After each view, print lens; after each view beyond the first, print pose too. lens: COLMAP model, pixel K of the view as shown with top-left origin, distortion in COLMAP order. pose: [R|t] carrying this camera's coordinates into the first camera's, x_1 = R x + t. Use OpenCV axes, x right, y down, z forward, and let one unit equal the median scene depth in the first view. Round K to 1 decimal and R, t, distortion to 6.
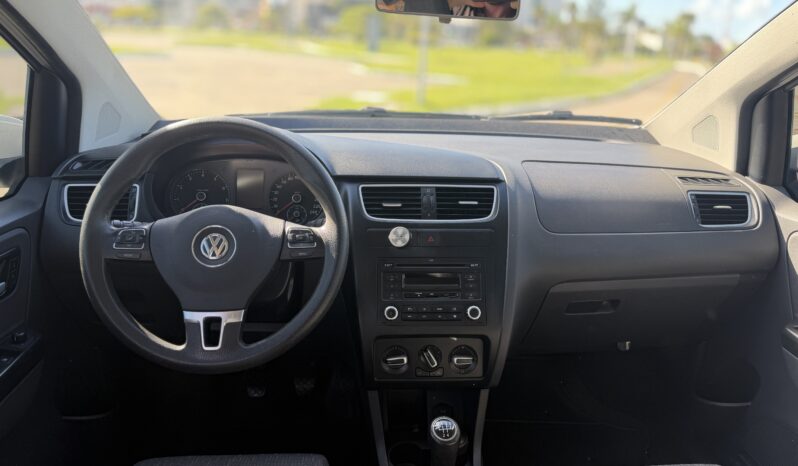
lens RADIAL K [[569.8, 0, 399.0], [0, 569.8, 233.0], [0, 0, 1]] dist [0.039054, -0.044900]
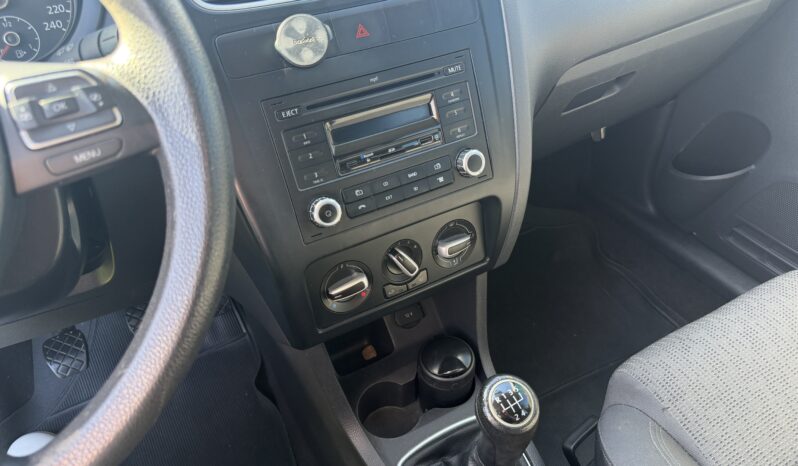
lens RADIAL K [[569.8, 0, 399.0], [0, 569.8, 233.0], [0, 0, 1]] dist [0.039054, -0.044900]
pose [[0.906385, -0.307447, 0.289728, -0.100368], [0.187455, 0.907310, 0.376362, -0.009872], [-0.378585, -0.286818, 0.880005, 0.547769]]
